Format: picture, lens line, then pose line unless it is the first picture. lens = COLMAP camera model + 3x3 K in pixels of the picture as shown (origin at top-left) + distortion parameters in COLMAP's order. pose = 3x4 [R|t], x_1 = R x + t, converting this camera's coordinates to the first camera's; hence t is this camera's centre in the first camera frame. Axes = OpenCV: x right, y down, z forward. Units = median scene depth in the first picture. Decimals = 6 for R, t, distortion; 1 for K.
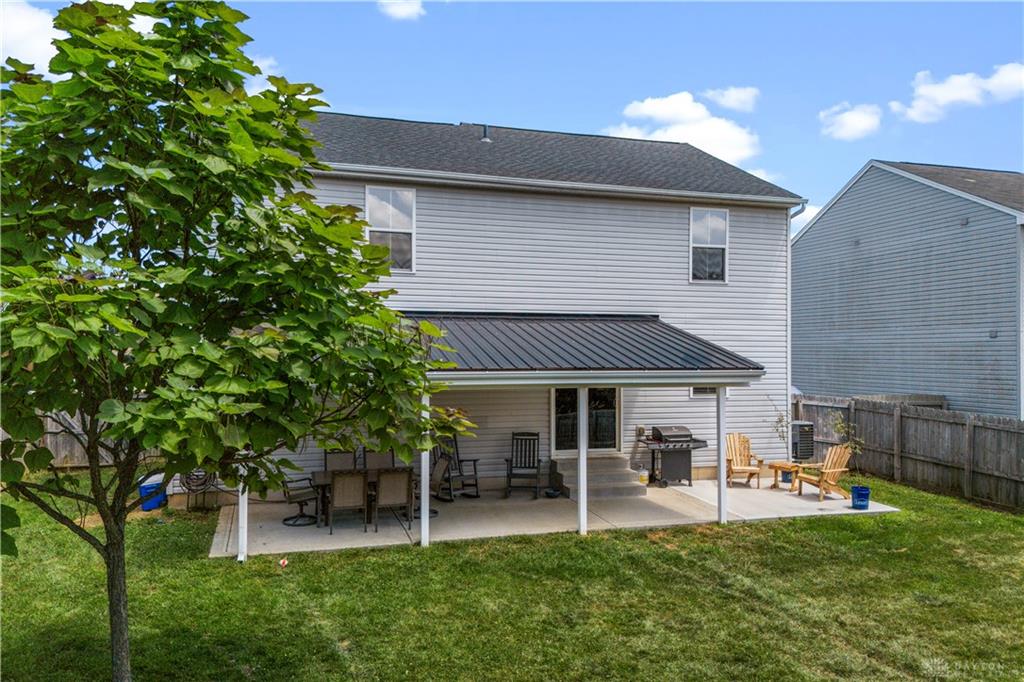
lens RADIAL K [[764.2, 0, 520.8], [0, 764.2, 345.5], [0, 0, 1]] dist [0.054780, -0.050405]
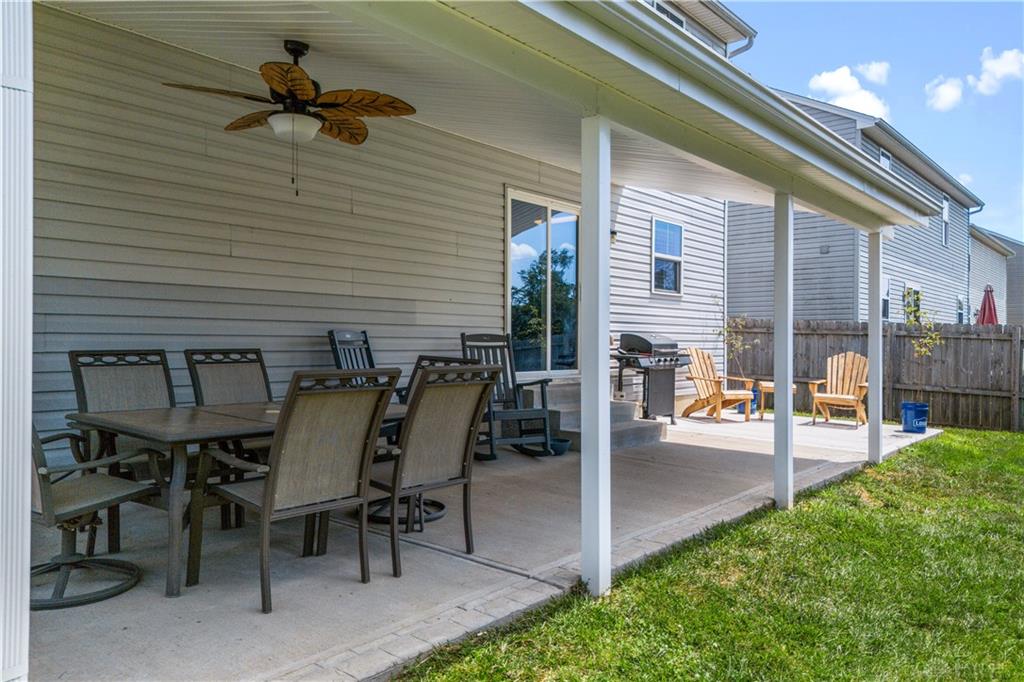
lens RADIAL K [[764.2, 0, 520.8], [0, 764.2, 345.5], [0, 0, 1]] dist [0.054780, -0.050405]
pose [[0.830504, -0.003126, 0.557004, -0.259649], [-0.004775, 0.999908, 0.012731, 0.116300], [-0.556992, -0.013233, 0.830412, 0.574015]]
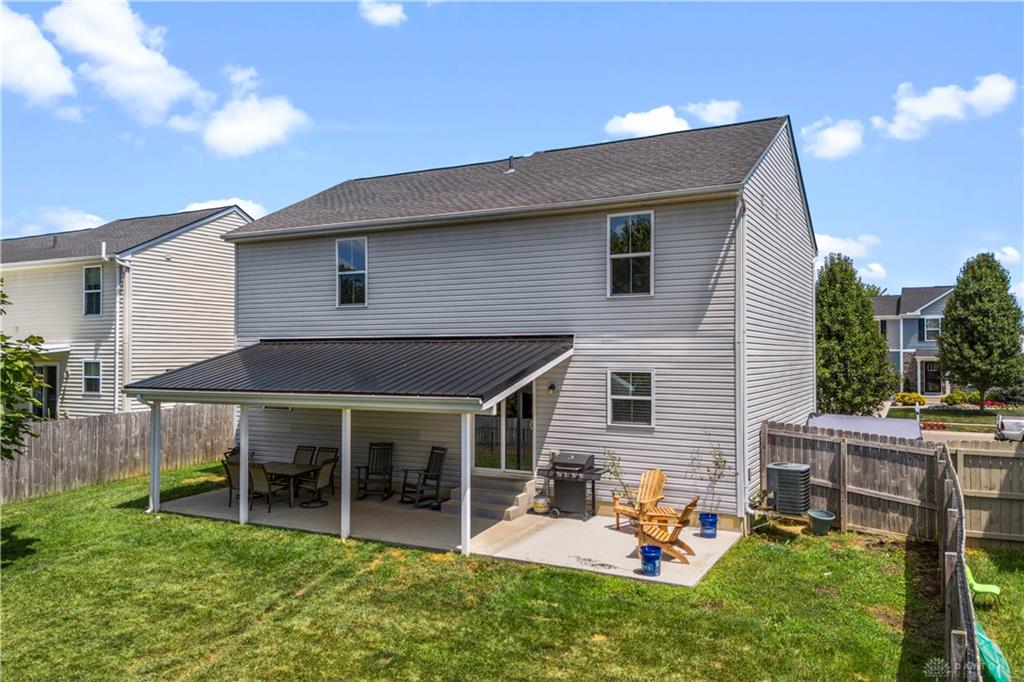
lens RADIAL K [[764.2, 0, 520.8], [0, 764.2, 345.5], [0, 0, 1]] dist [0.054780, -0.050405]
pose [[0.701019, -0.011522, -0.713050, 0.876825], [0.008520, 0.999933, -0.007781, -0.021624], [0.713092, -0.000621, 0.701070, 0.324182]]
